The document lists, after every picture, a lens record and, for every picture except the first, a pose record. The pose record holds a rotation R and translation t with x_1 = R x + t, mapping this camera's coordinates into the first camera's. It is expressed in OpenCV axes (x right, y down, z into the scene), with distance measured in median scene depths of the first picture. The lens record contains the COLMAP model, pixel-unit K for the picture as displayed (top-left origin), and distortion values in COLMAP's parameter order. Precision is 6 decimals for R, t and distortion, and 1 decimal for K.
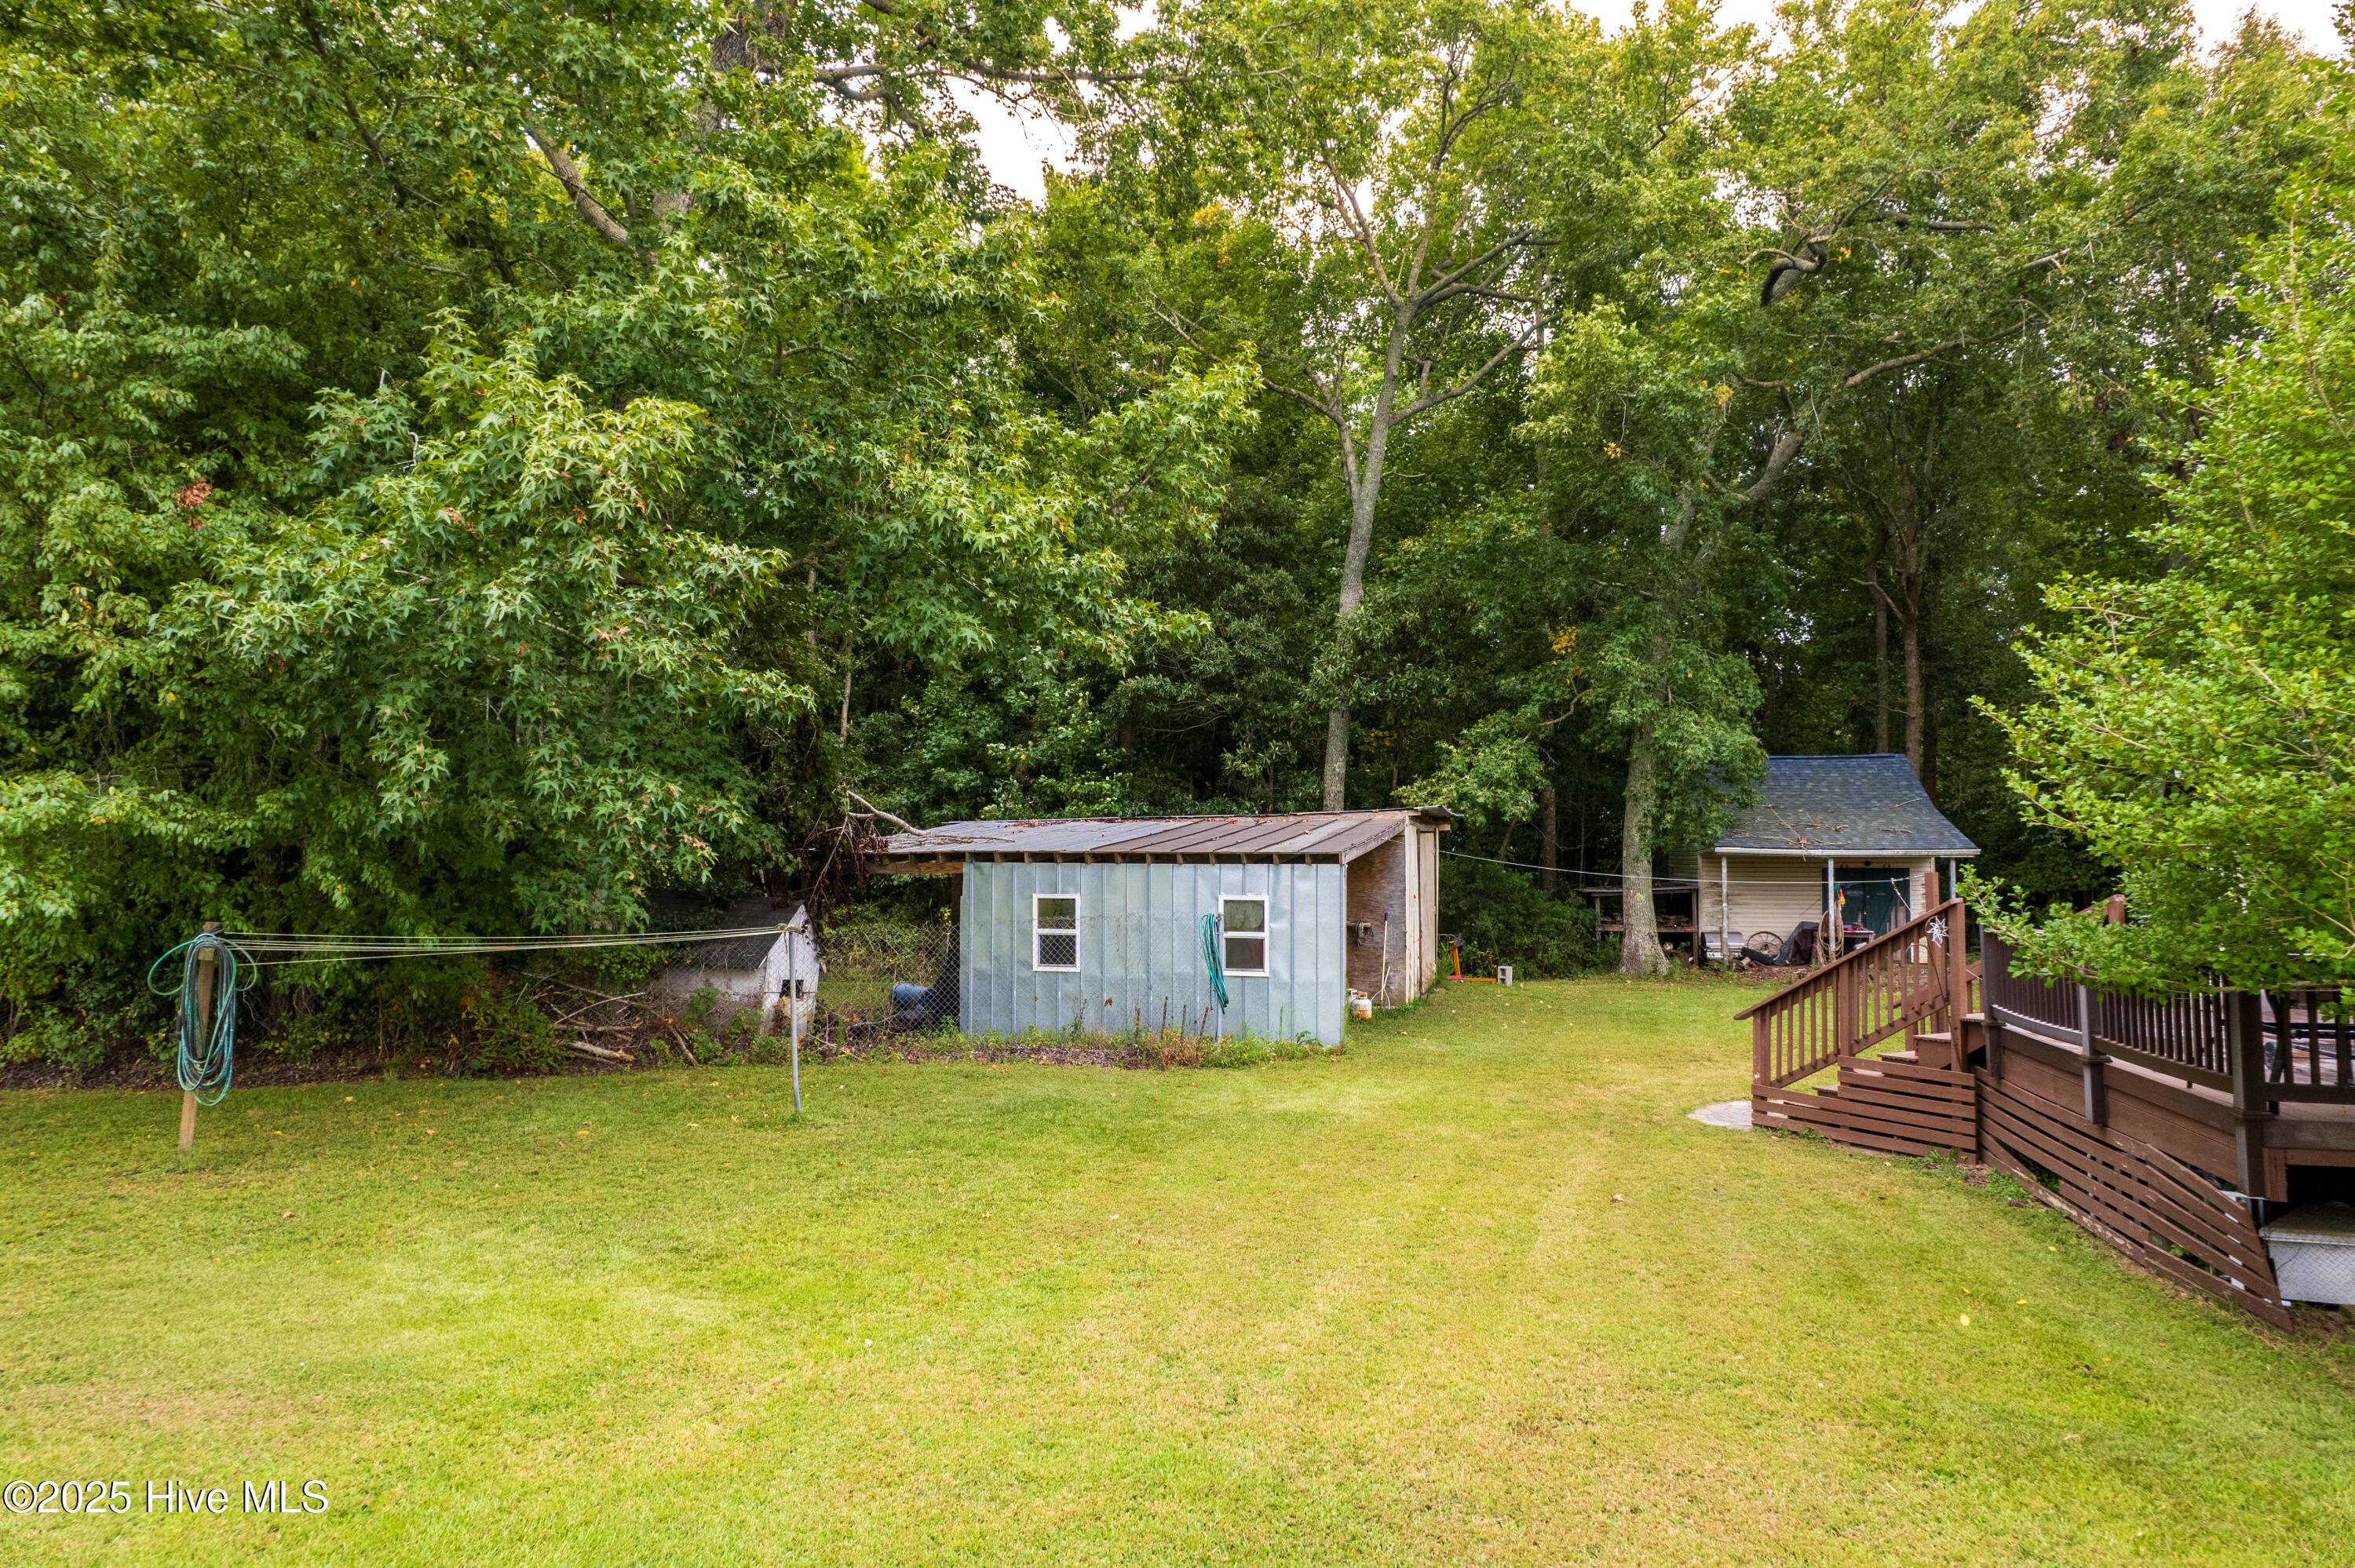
lens RADIAL K [[1509.5, 0, 1181.8], [0, 1509.5, 751.6], [0, 0, 1]] dist [-0.086330, 0.081291]
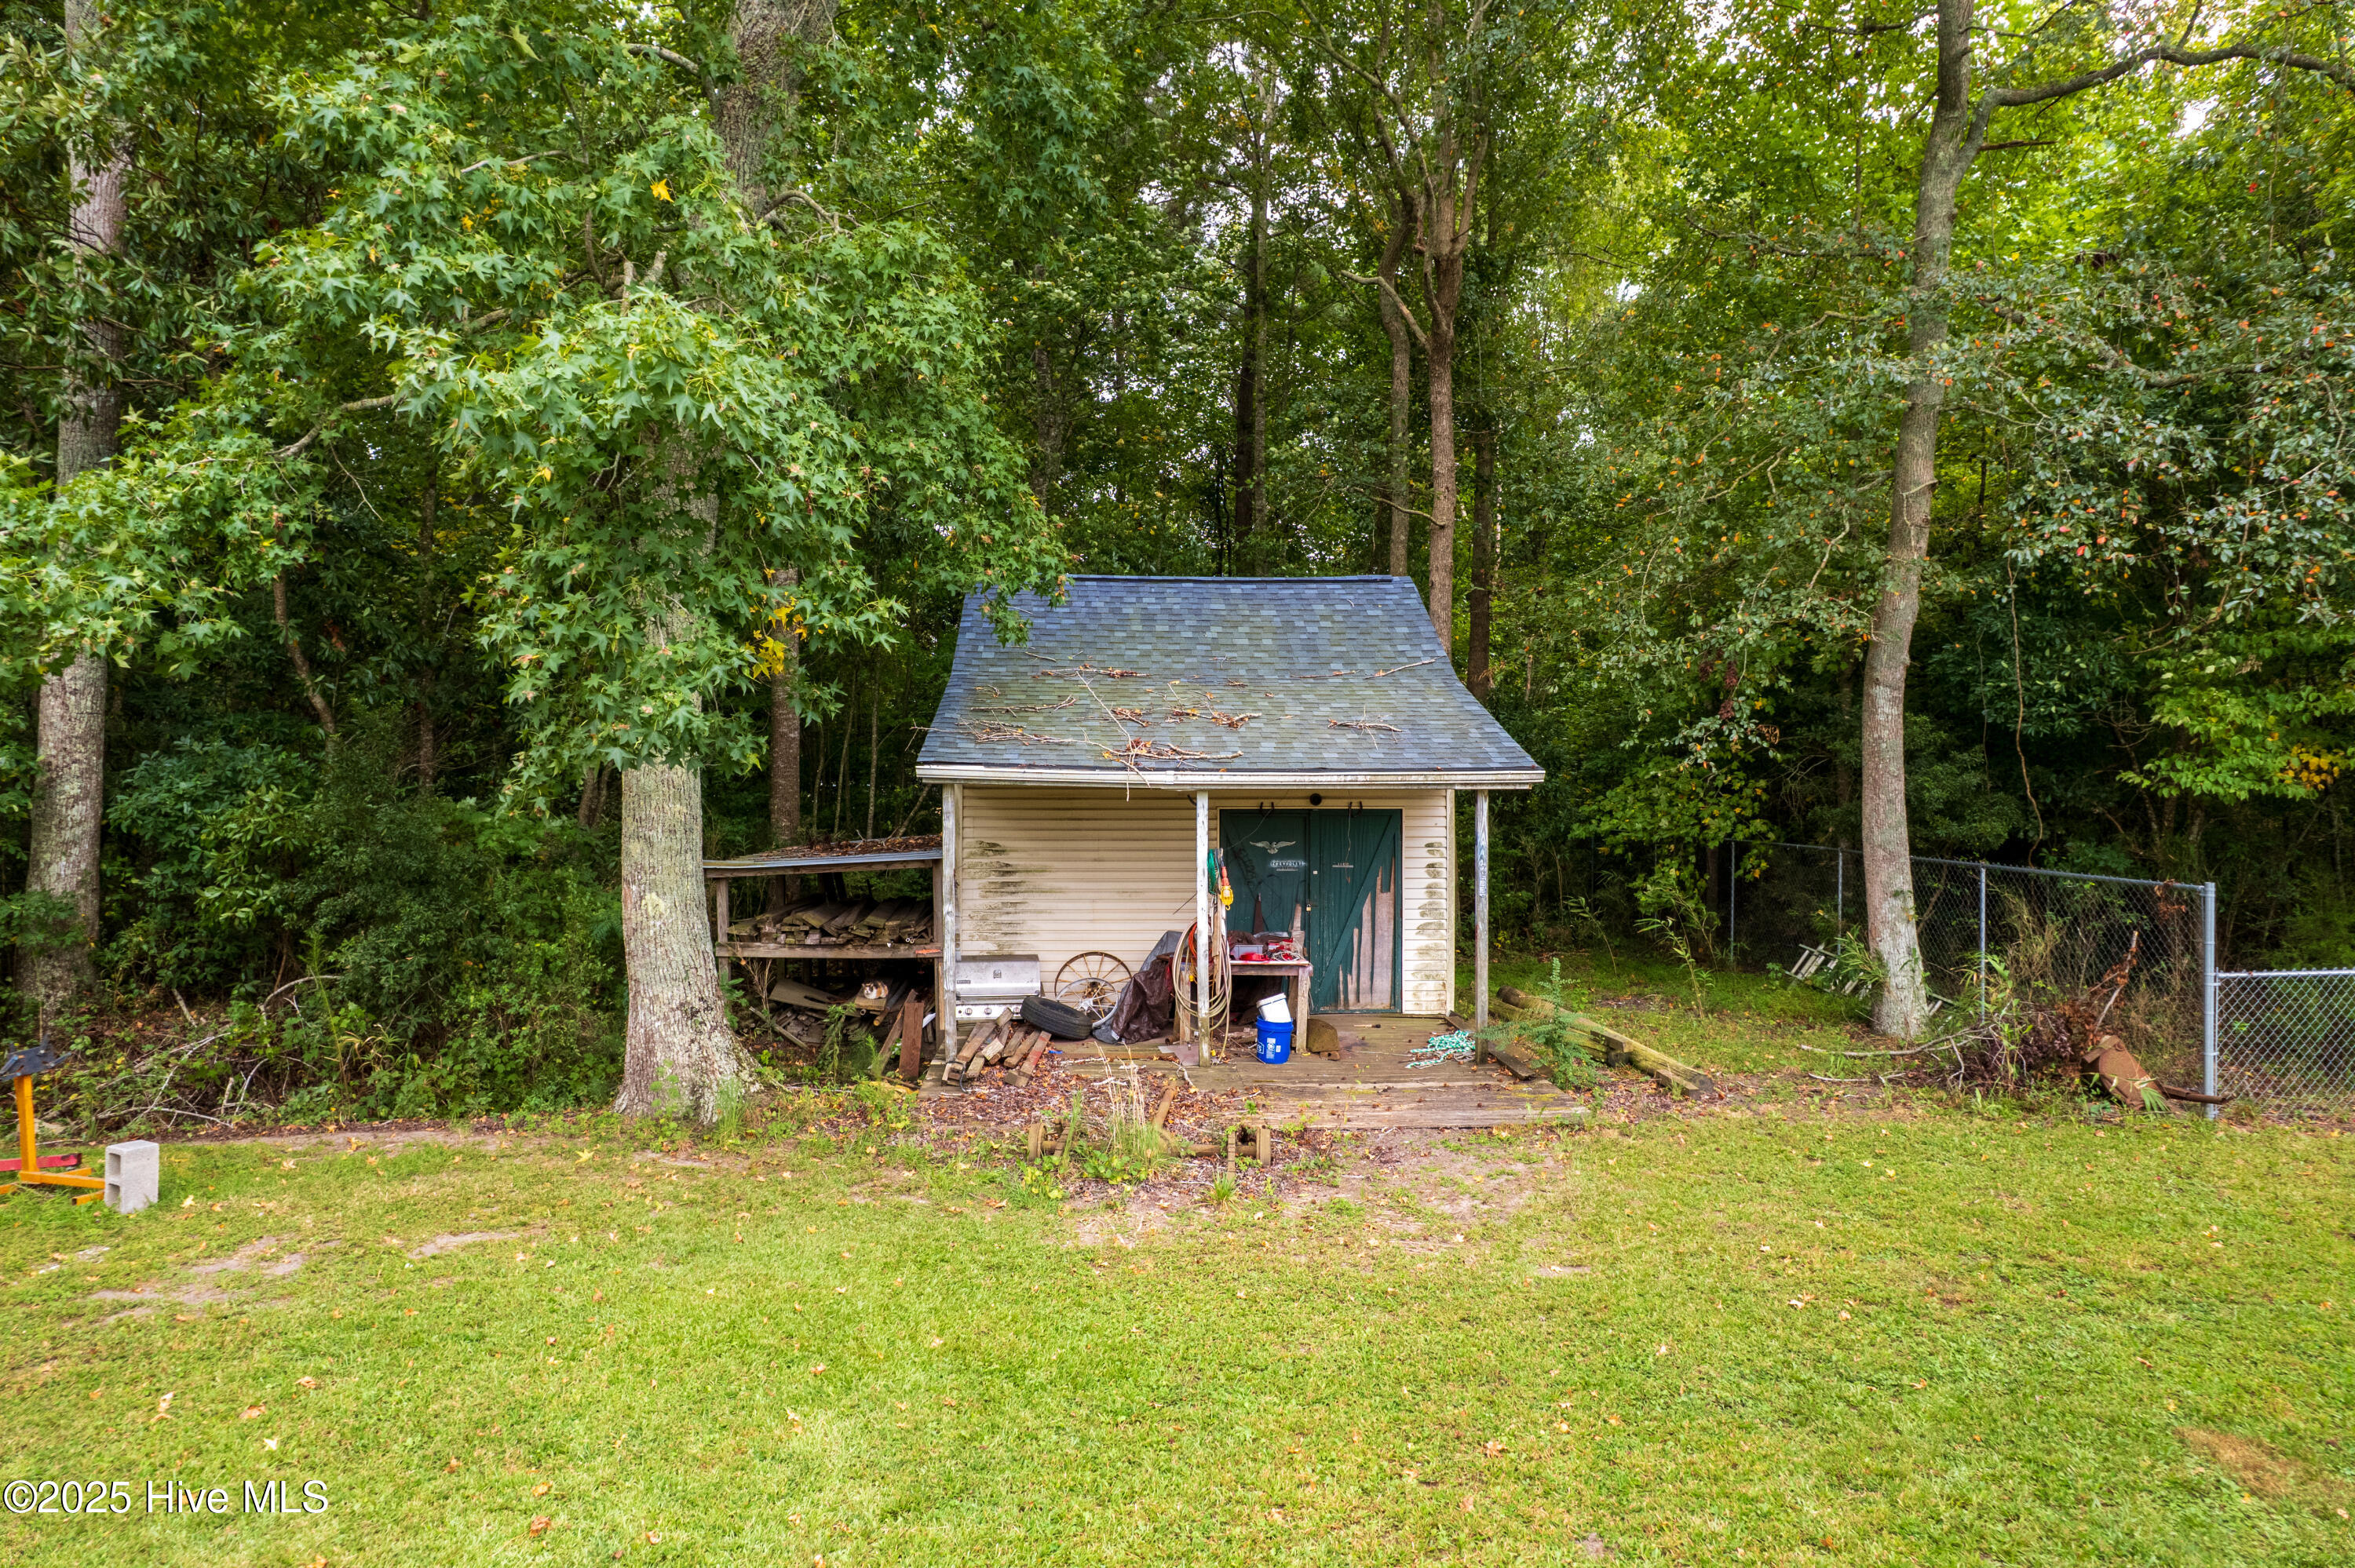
lens RADIAL K [[1473.6, 0, 1177.5], [0, 1473.6, 784.0], [0, 0, 1]] dist [-0.048062, 0.000255]
pose [[0.972196, -0.004594, 0.234123, 0.808106], [-0.013687, 0.996984, 0.076397, 0.093677], [-0.233768, -0.077477, 0.969201, 1.475745]]
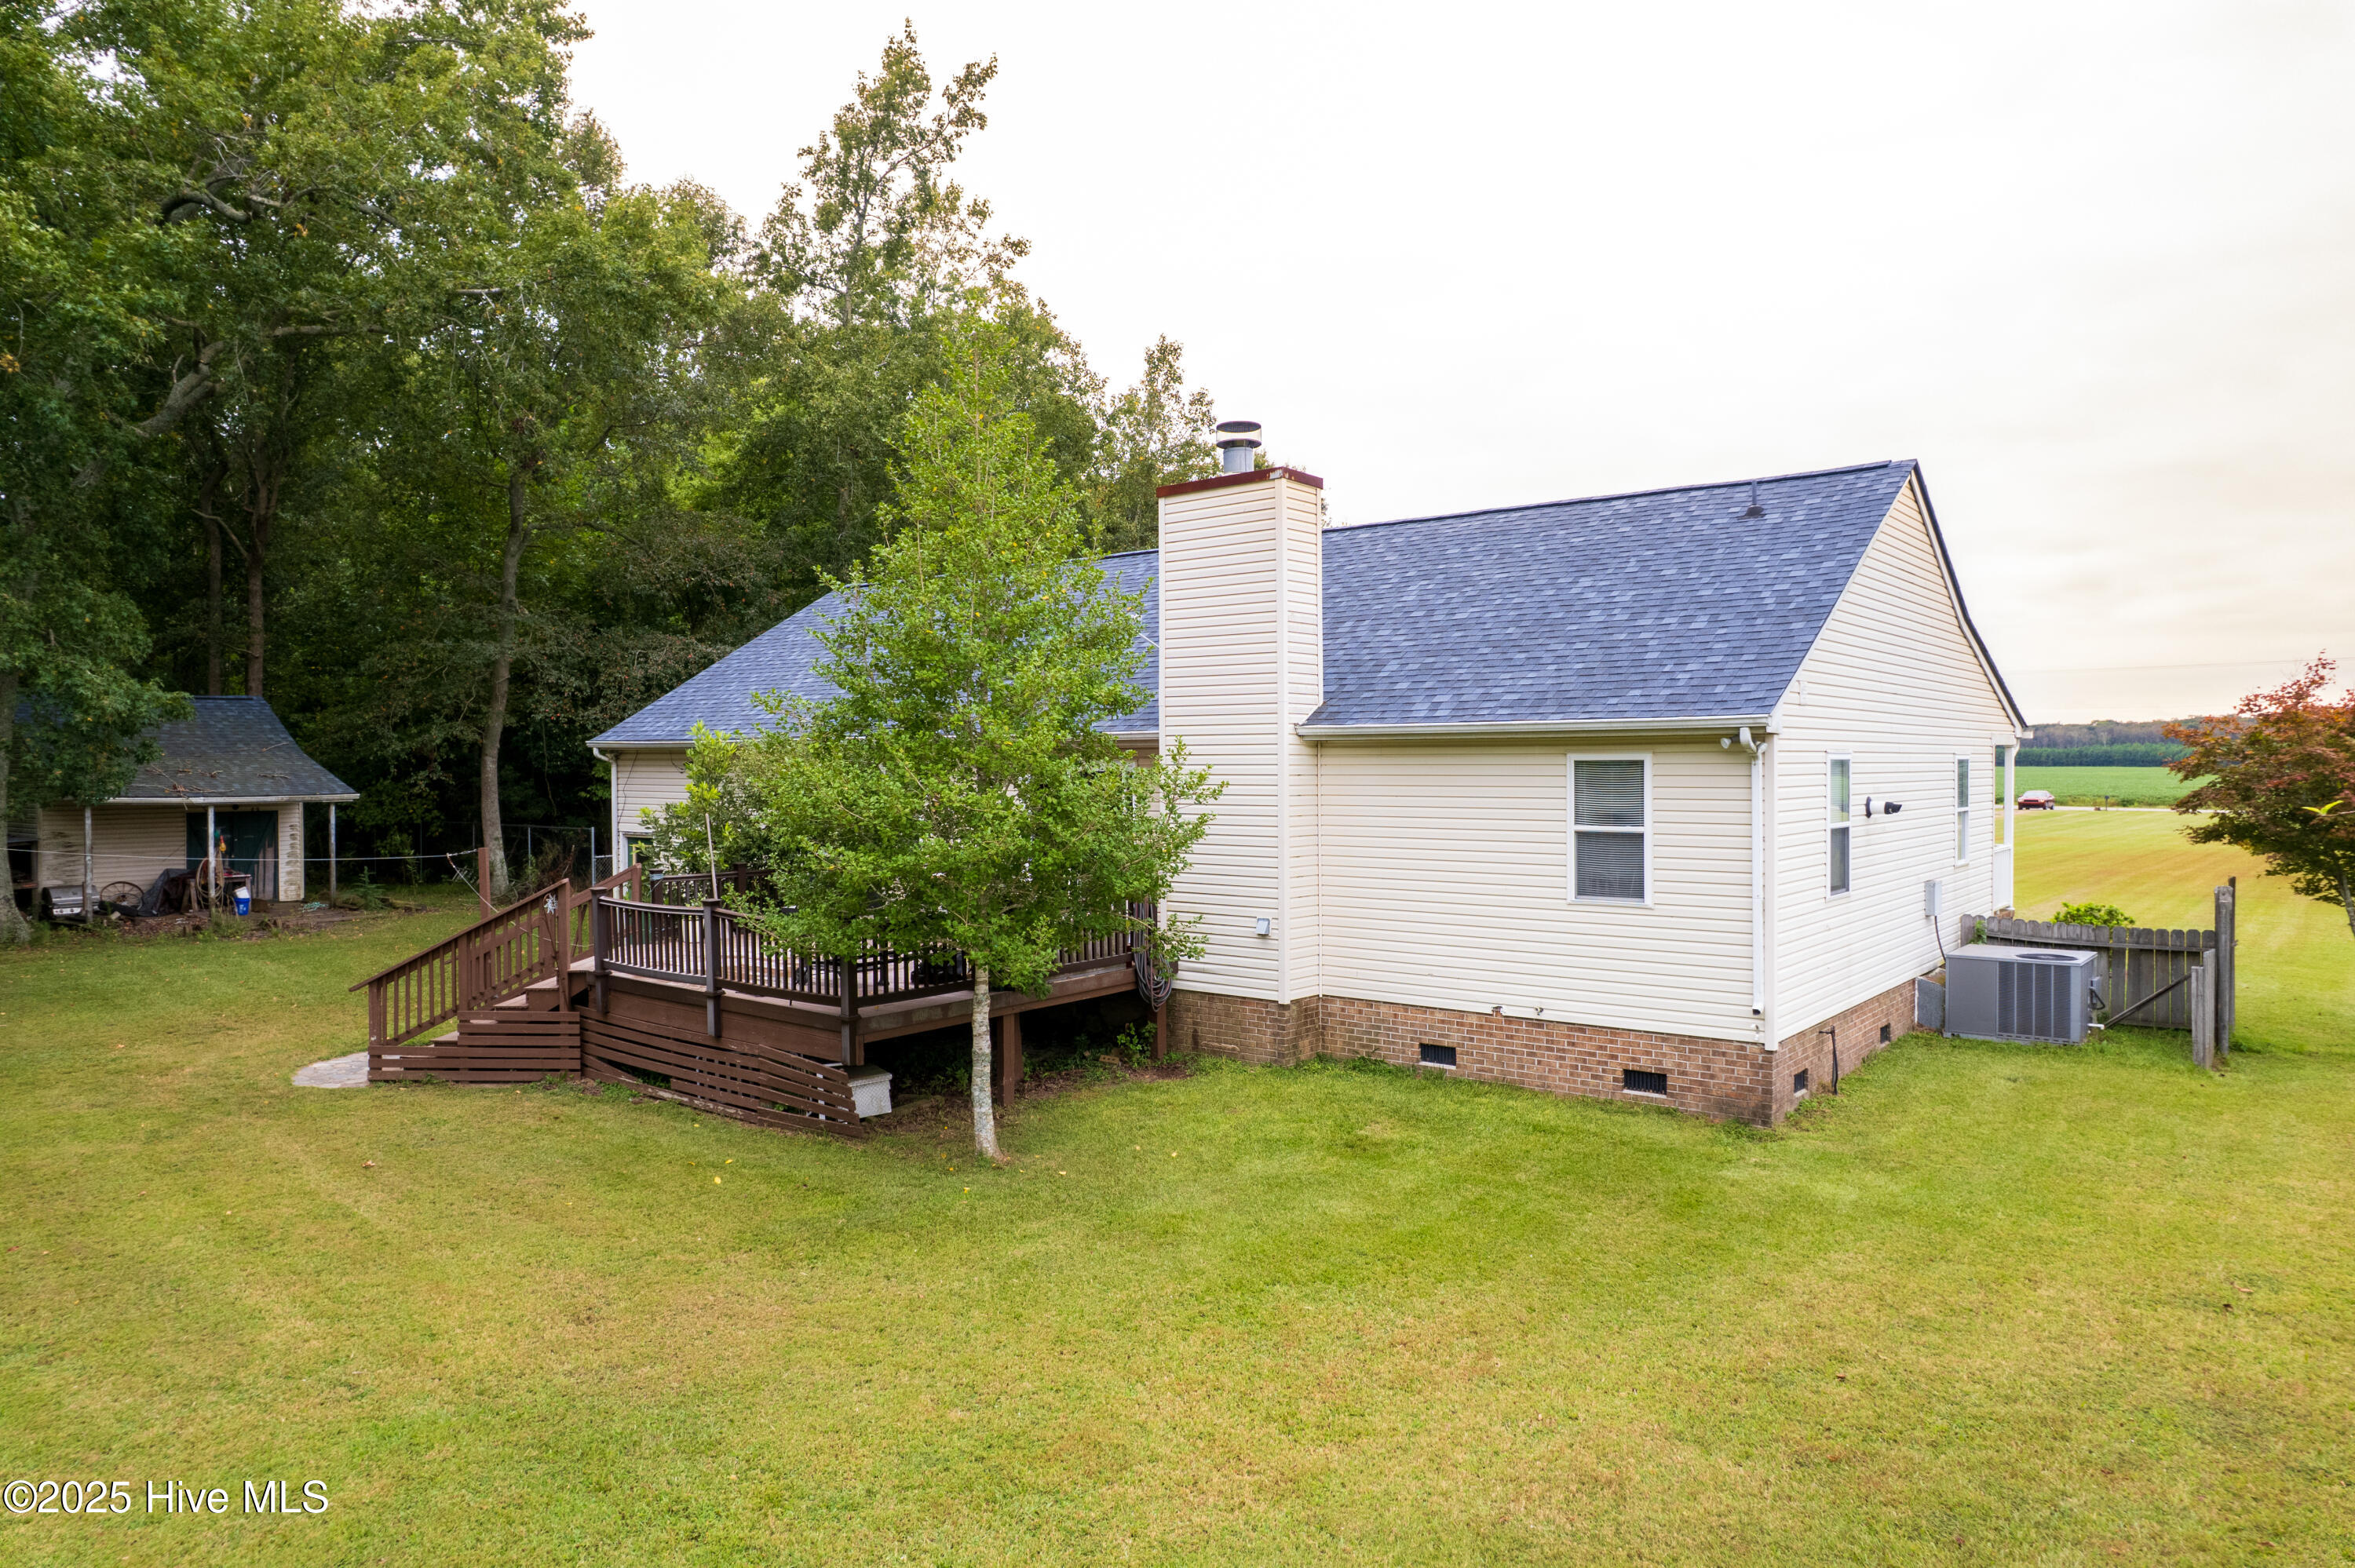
lens RADIAL K [[1501.1, 0, 1168.0], [0, 1501.1, 775.4], [0, 0, 1]] dist [-0.070752, 0.067628]
pose [[0.457330, -0.014648, 0.889177, -0.363411], [-0.057919, 0.997251, 0.046217, -0.076111], [-0.887409, -0.072637, 0.455224, -0.046472]]
